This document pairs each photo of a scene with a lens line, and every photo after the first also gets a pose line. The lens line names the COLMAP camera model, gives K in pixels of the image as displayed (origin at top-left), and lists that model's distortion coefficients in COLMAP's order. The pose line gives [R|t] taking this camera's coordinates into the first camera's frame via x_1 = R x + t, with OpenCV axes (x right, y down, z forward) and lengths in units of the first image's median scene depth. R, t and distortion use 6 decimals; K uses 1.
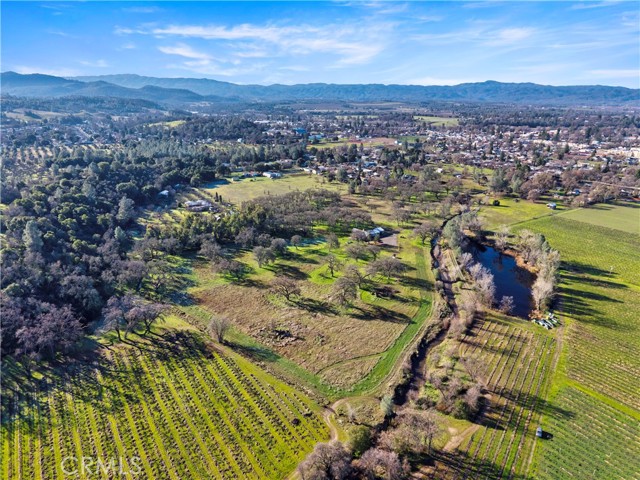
lens RADIAL K [[427.1, 0, 320.0], [0, 427.1, 240.0], [0, 0, 1]] dist [0.032216, -0.036222]
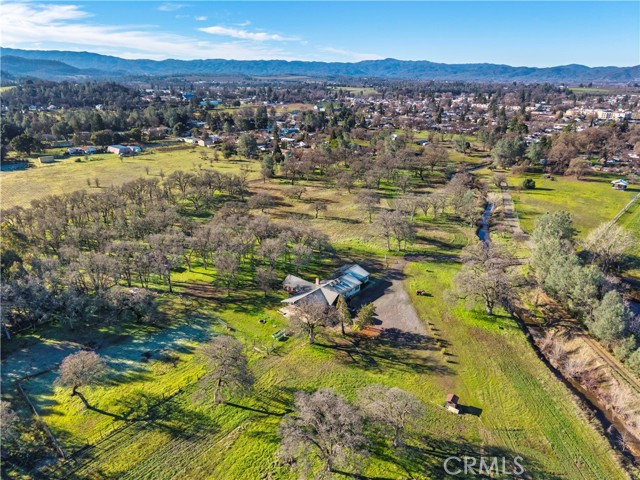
lens RADIAL K [[427.1, 0, 320.0], [0, 427.1, 240.0], [0, 0, 1]] dist [0.032216, -0.036222]
pose [[0.977371, -0.072576, 0.198693, 0.020020], [0.063866, 0.996710, 0.049912, -0.042561], [-0.201661, -0.036093, 0.978790, 0.366510]]
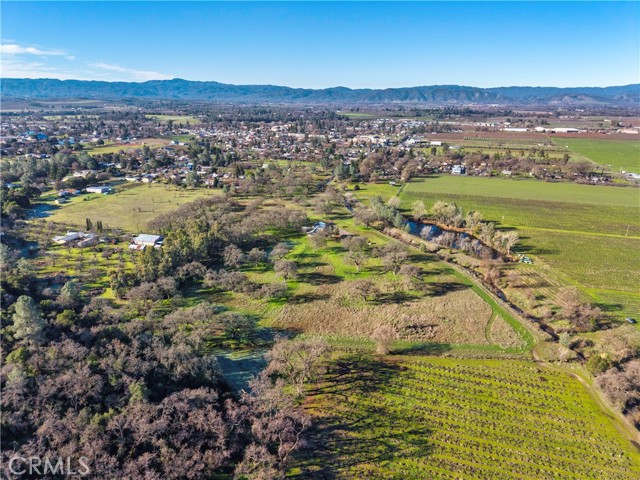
lens RADIAL K [[427.1, 0, 320.0], [0, 427.1, 240.0], [0, 0, 1]] dist [0.032216, -0.036222]
pose [[0.782219, -0.198395, 0.590571, -0.277215], [0.195288, 0.978247, 0.069968, -0.034338], [-0.591605, 0.060601, 0.803947, 0.097952]]
